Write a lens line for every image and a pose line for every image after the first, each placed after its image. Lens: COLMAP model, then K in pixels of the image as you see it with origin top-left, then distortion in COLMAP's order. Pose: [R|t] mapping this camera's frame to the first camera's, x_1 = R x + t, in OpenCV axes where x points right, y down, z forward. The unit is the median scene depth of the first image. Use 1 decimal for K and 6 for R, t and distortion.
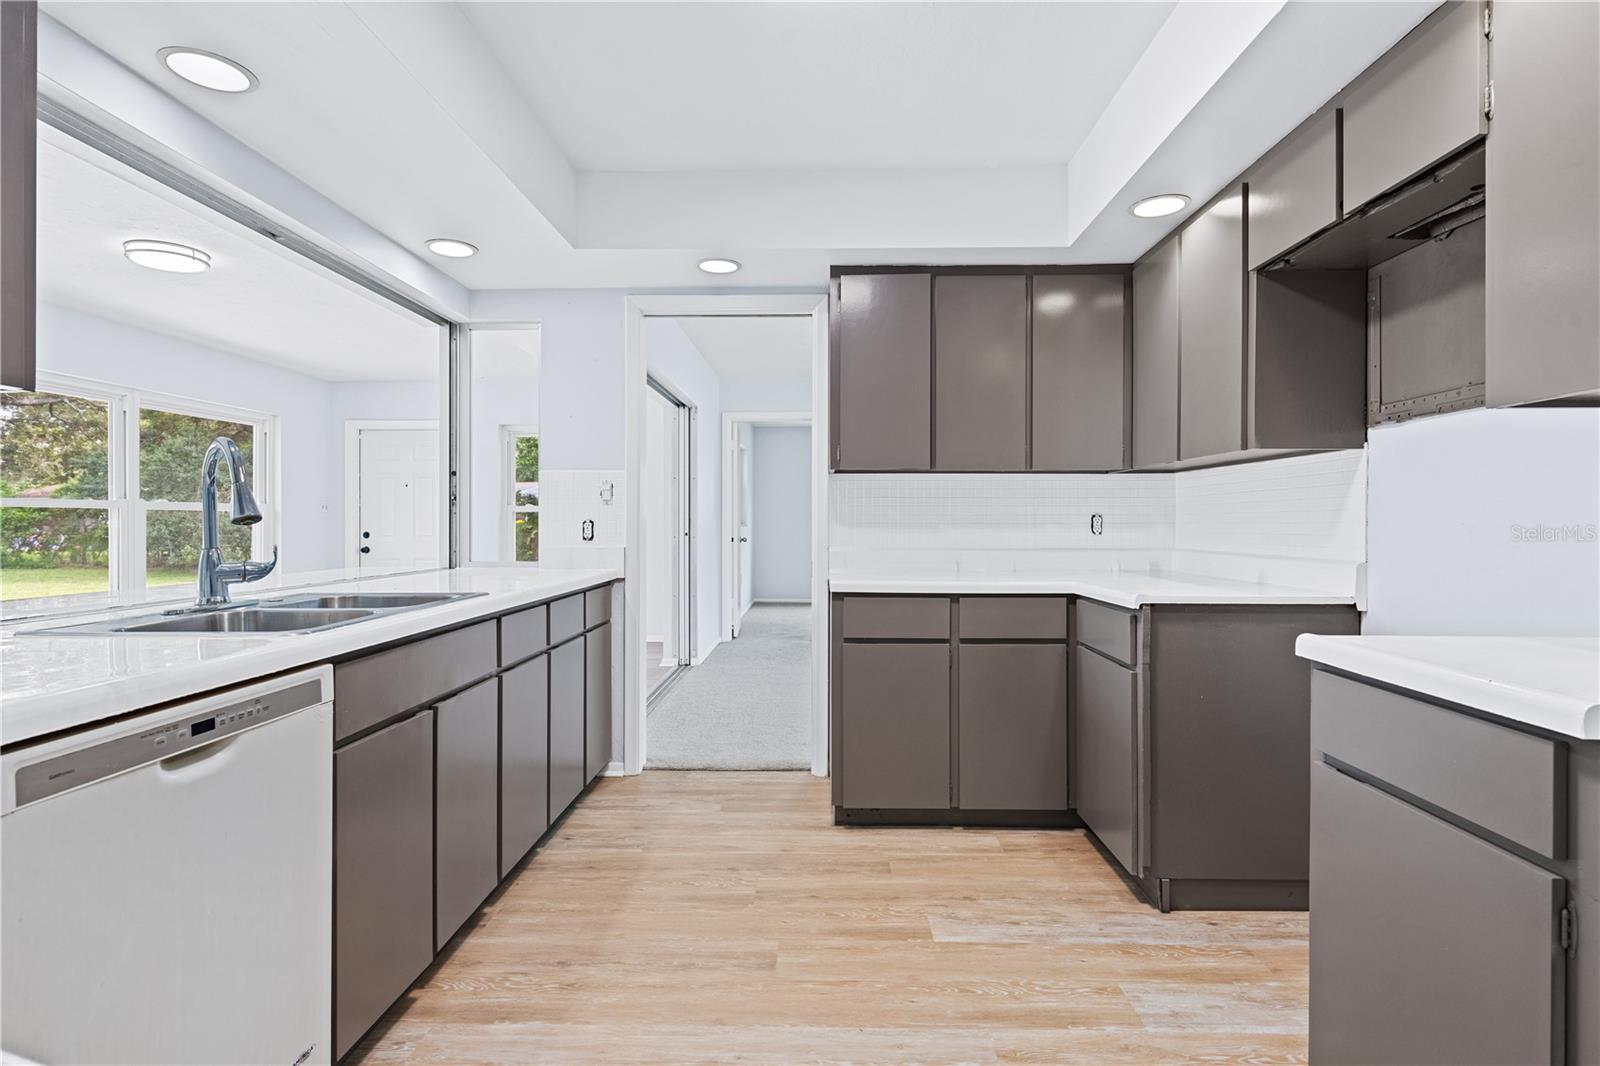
lens RADIAL K [[796.9, 0, 806.6], [0, 796.9, 522.1], [0, 0, 1]] dist [0.001123, -0.000180]
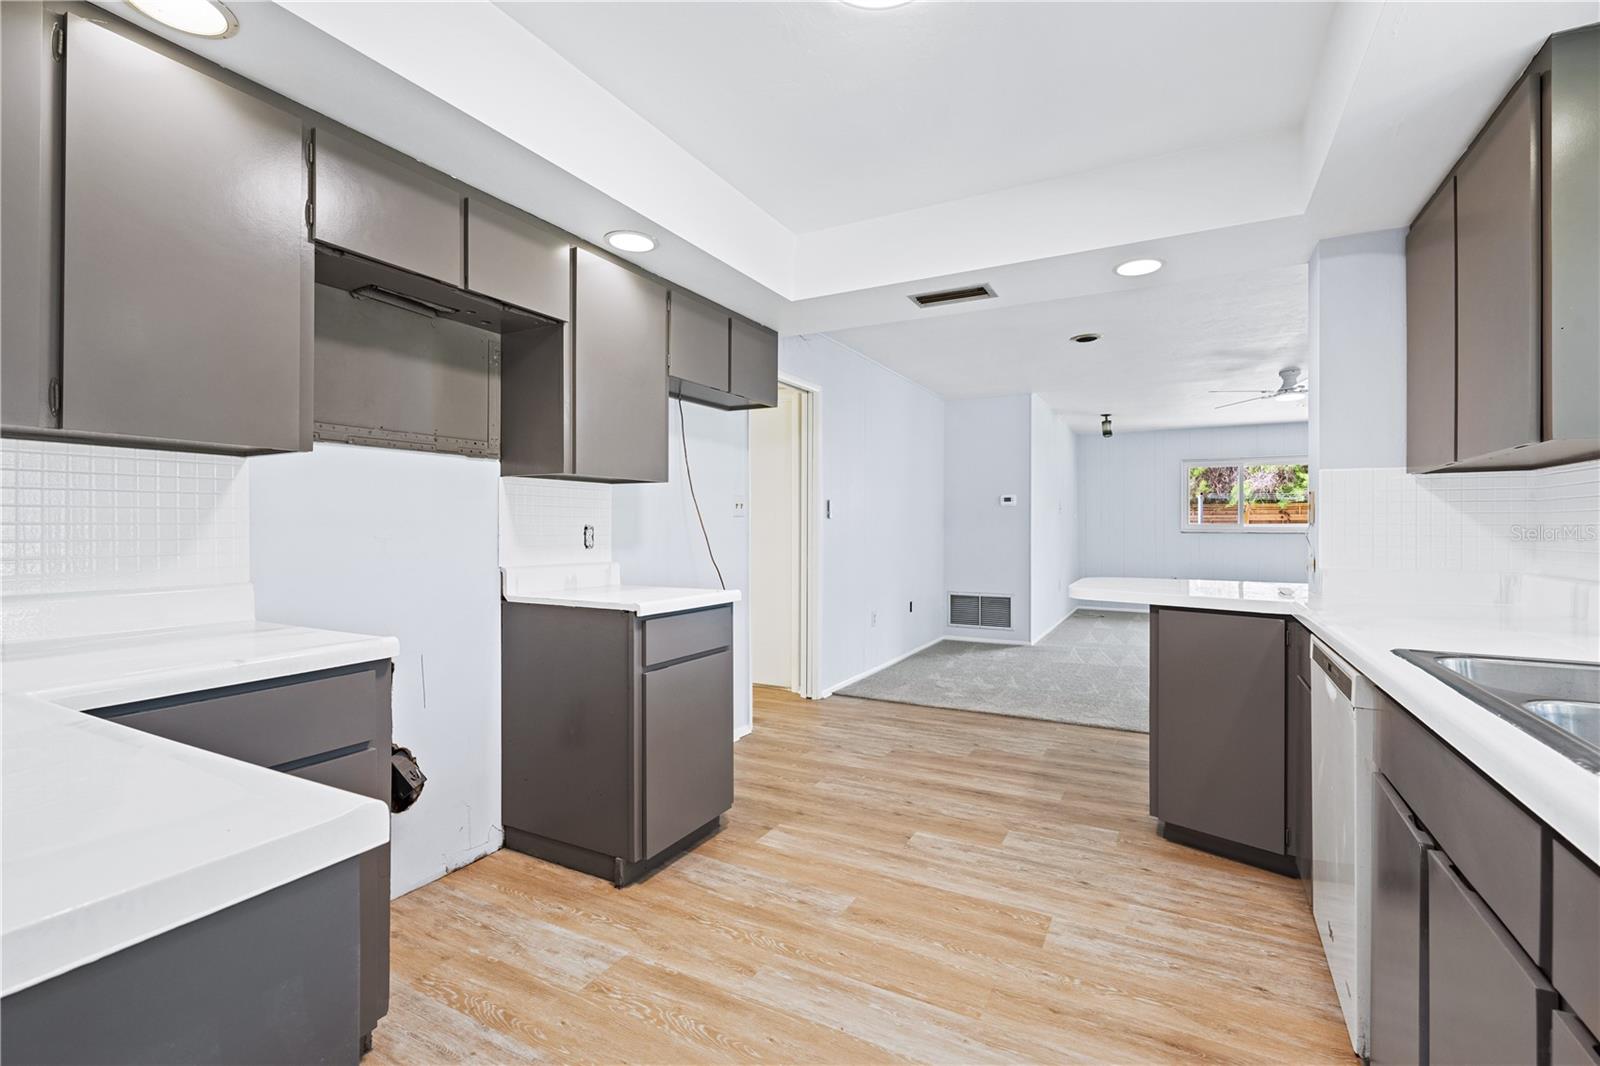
lens RADIAL K [[730.0, 0, 800.6], [0, 730.0, 526.5], [0, 0, 1]] dist [-0.006004, -0.000824]
pose [[-0.895395, -0.000810, 0.445273, -0.182662], [-0.000534, 1.000000, 0.000745, -0.010766], [-0.445273, 0.000429, -0.895395, 1.121932]]
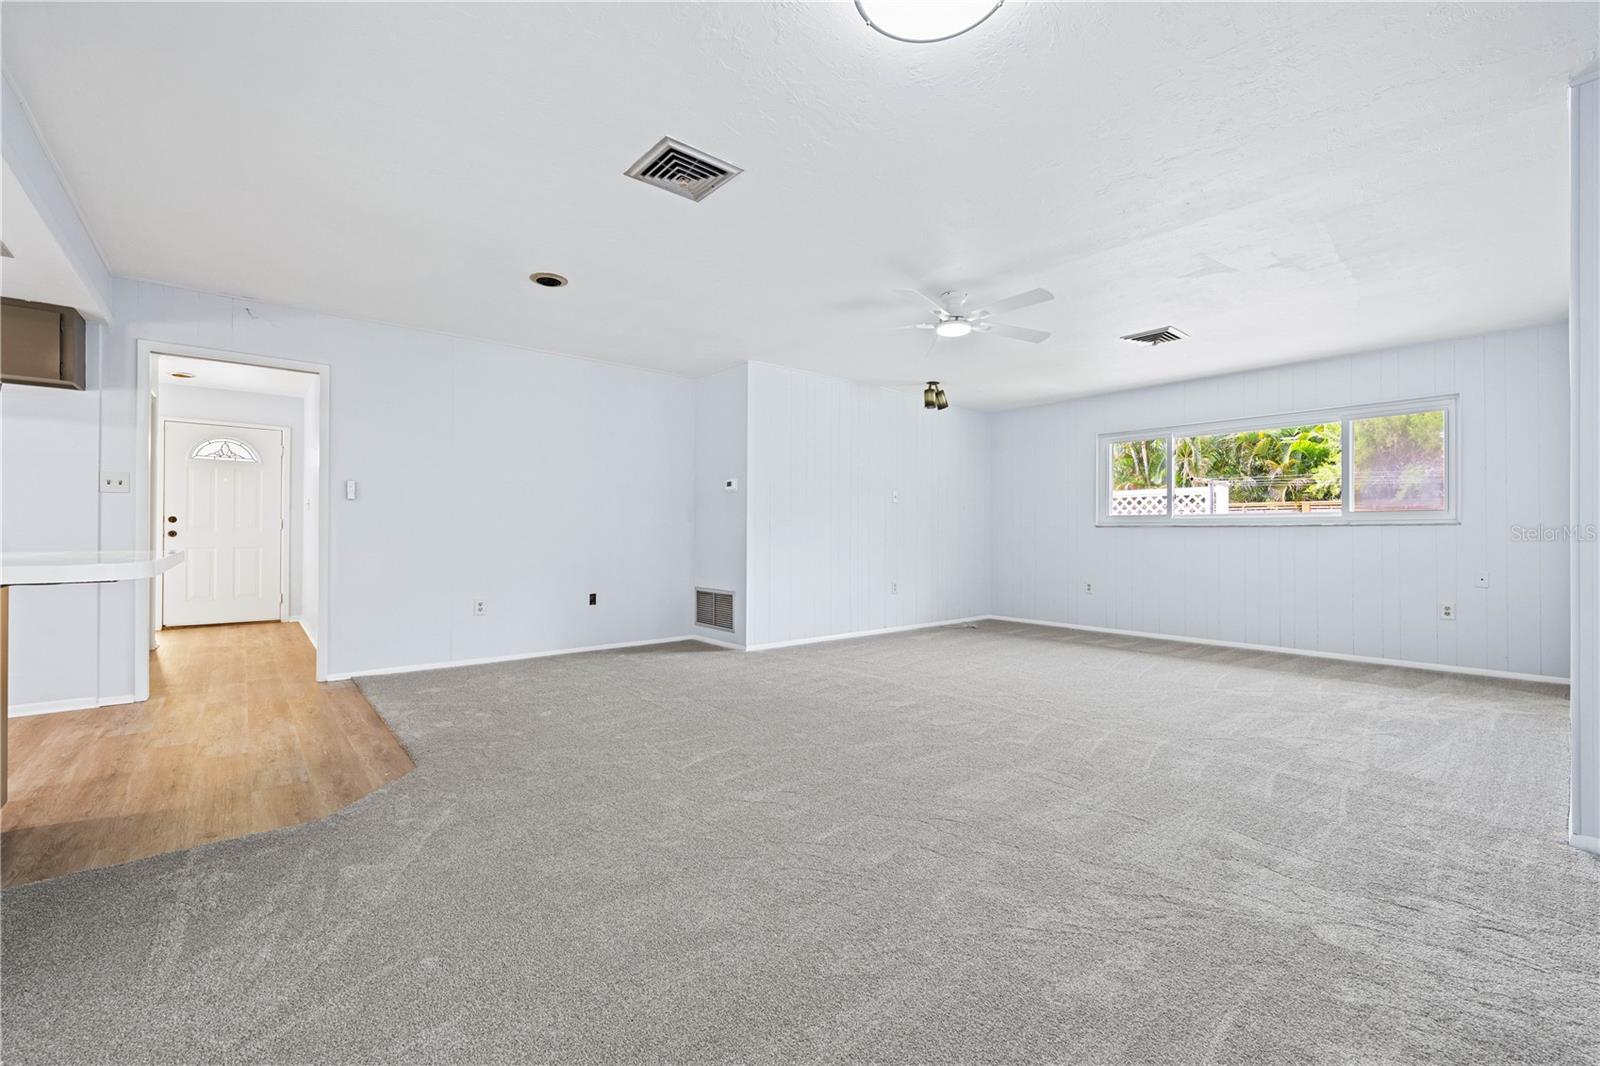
lens RADIAL K [[674.4, 0, 799.9], [0, 674.4, 534.1], [0, 0, 1]] dist [0.007948, -0.000531]
pose [[-0.649666, -0.000786, 0.760219, -1.477821], [-0.004637, 0.999985, -0.002928, 0.058142], [-0.760206, -0.005427, -0.649660, -0.359268]]
